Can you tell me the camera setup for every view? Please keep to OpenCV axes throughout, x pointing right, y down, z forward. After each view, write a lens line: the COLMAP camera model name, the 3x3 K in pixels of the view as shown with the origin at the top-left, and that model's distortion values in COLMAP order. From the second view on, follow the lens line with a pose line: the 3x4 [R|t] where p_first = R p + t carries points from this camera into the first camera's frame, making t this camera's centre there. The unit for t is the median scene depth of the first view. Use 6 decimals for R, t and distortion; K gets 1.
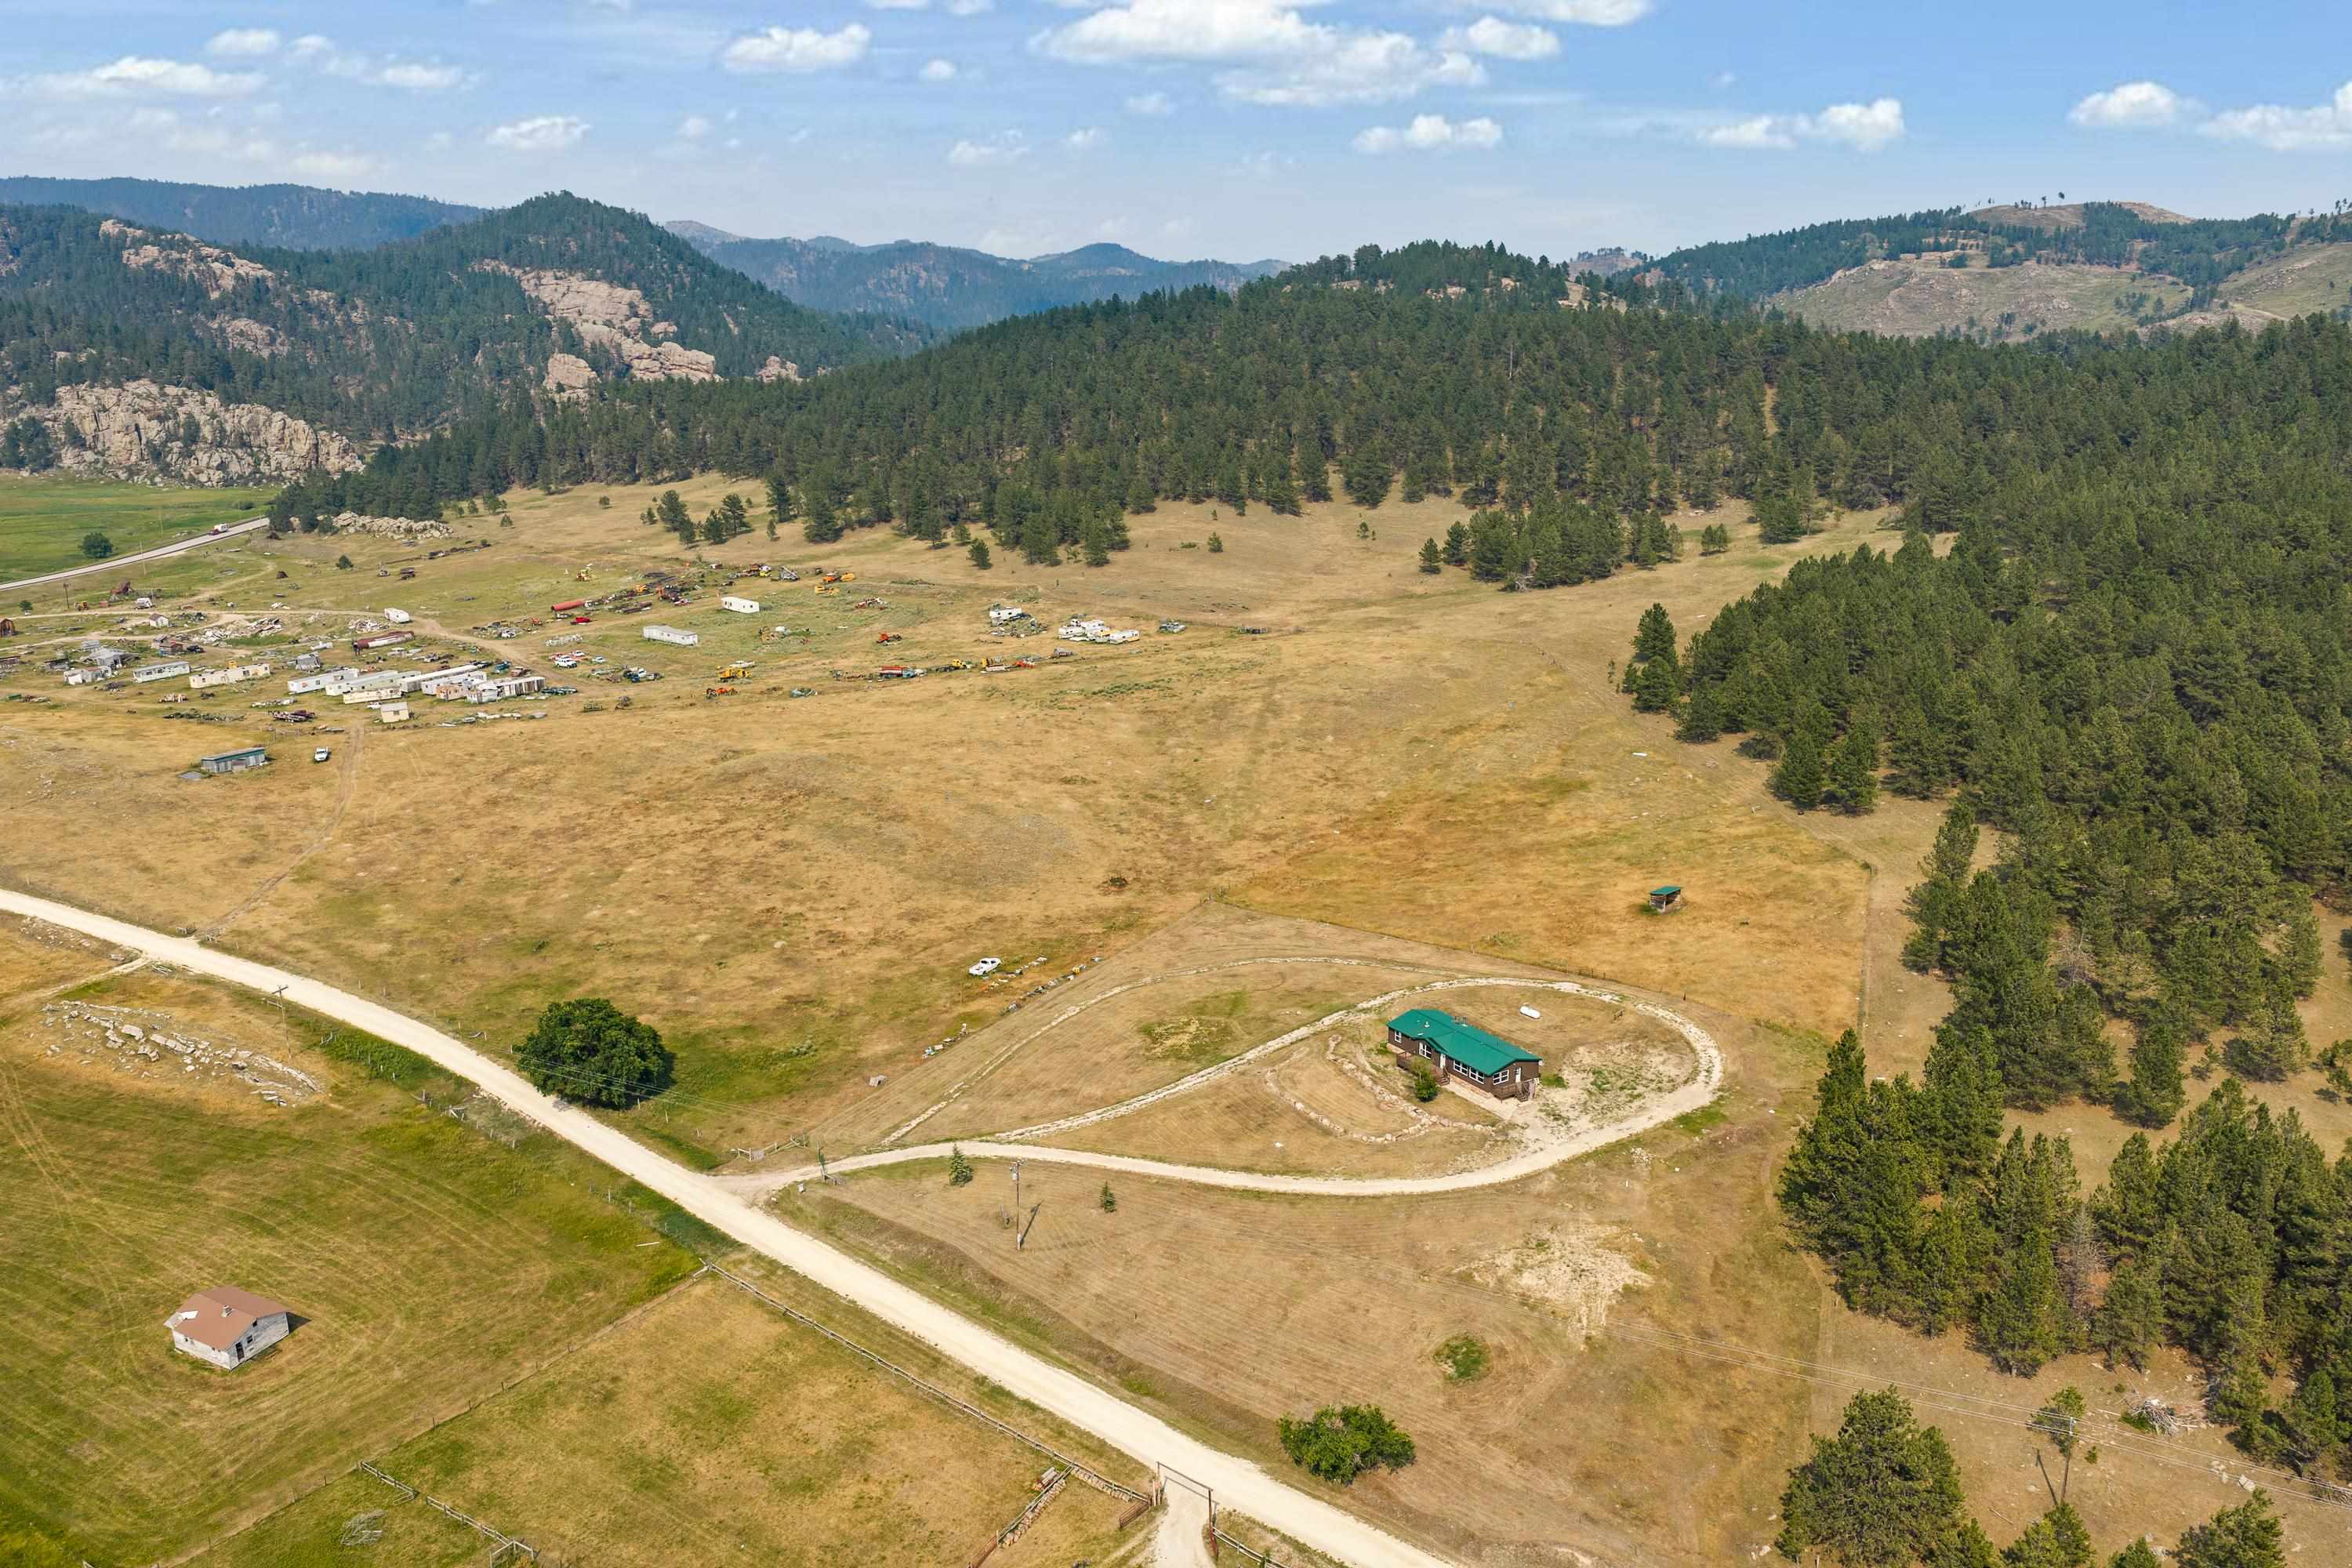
lens RADIAL K [[1896.0, 0, 1171.7], [0, 1896.0, 810.6], [0, 0, 1]] dist [-0.004432, -0.008201]
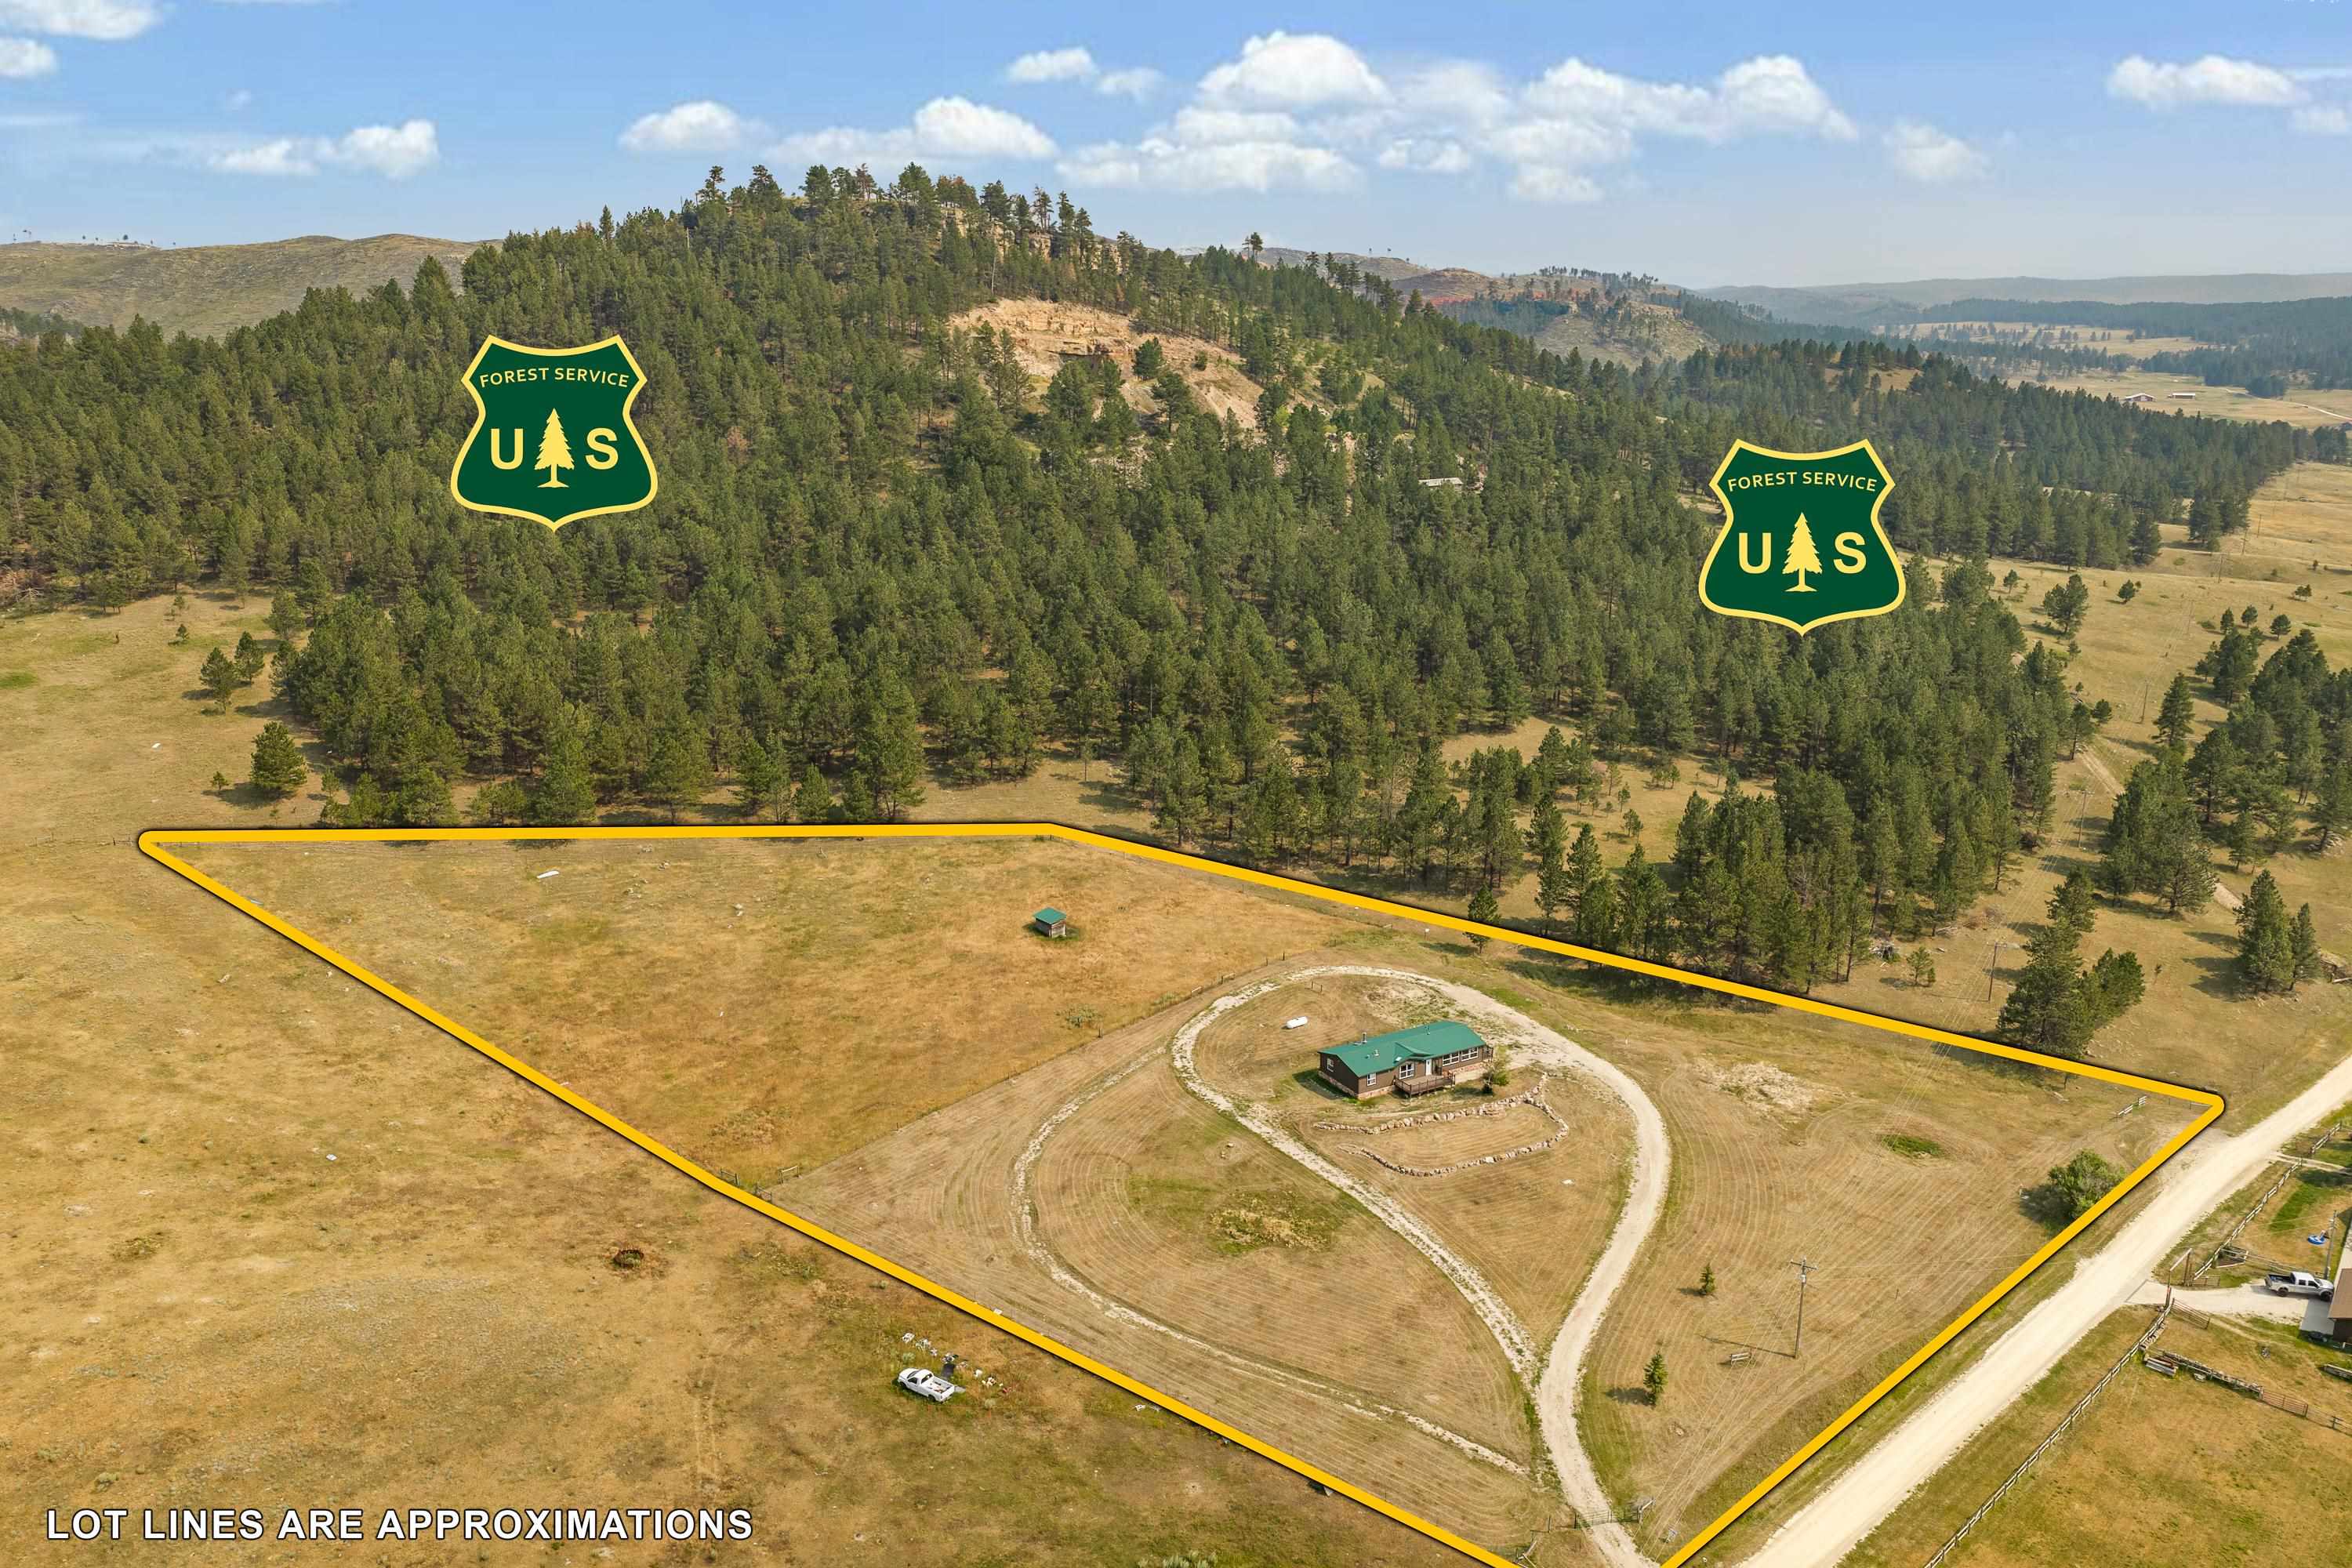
lens RADIAL K [[1860.4, 0, 1176.0], [0, 1860.4, 784.0], [0, 0, 1]] dist [-0.078830, 0.004985]
pose [[0.161234, -0.310534, 0.936788, -0.718866], [0.330228, 0.911469, 0.245305, -0.277524], [-0.930029, 0.269802, 0.249507, 0.819553]]
